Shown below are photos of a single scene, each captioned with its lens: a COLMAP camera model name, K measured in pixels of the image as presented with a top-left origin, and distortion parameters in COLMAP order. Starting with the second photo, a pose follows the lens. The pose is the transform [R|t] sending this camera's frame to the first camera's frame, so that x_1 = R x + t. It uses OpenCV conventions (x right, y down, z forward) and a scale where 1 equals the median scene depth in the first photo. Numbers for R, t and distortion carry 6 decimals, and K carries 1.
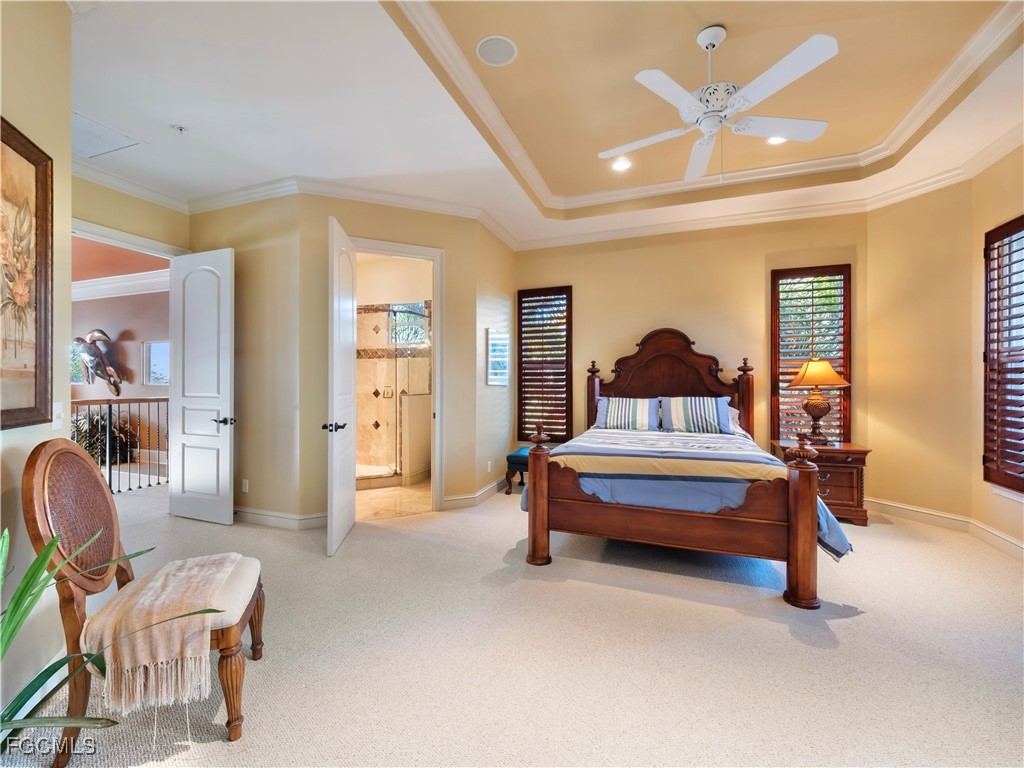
lens RADIAL K [[436.1, 0, 509.3], [0, 436.1, 382.4], [0, 0, 1]] dist [-0.000039, 0.000010]
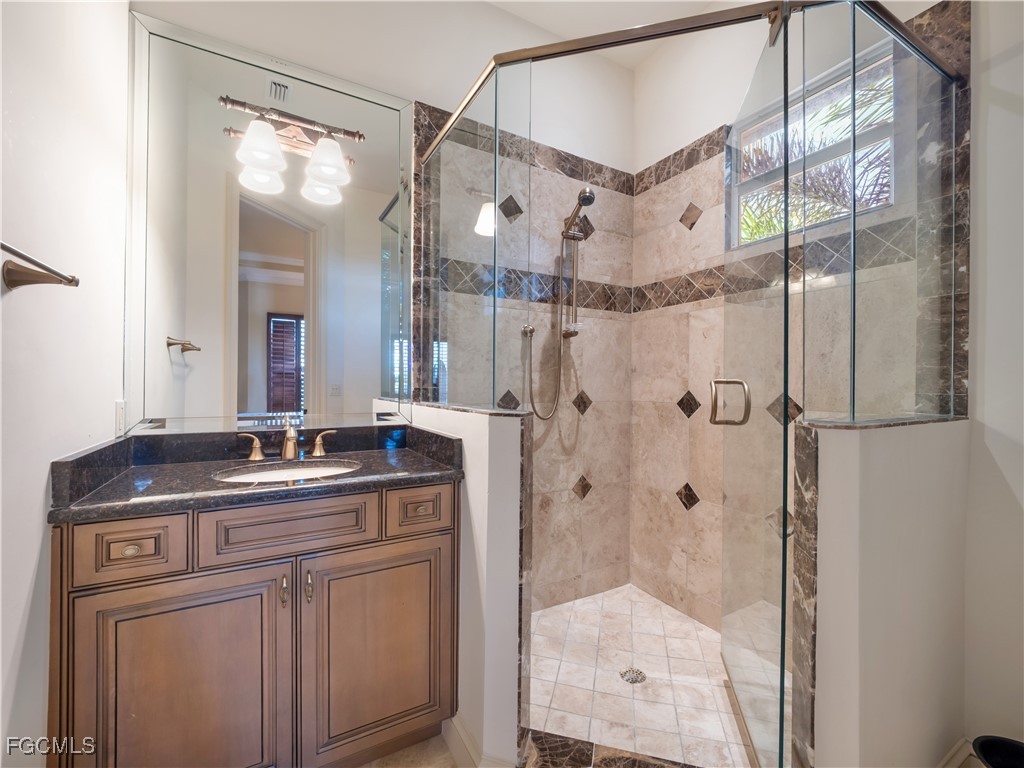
lens RADIAL K [[436.1, 0, 506.5], [0, 436.1, 385.6], [0, 0, 1]] dist [-0.000039, 0.000010]
pose [[0.764053, 0.005794, -0.645128, -0.193588], [-0.007205, 0.999974, 0.000448, 0.011798], [0.645114, 0.004306, 0.764075, 0.647747]]
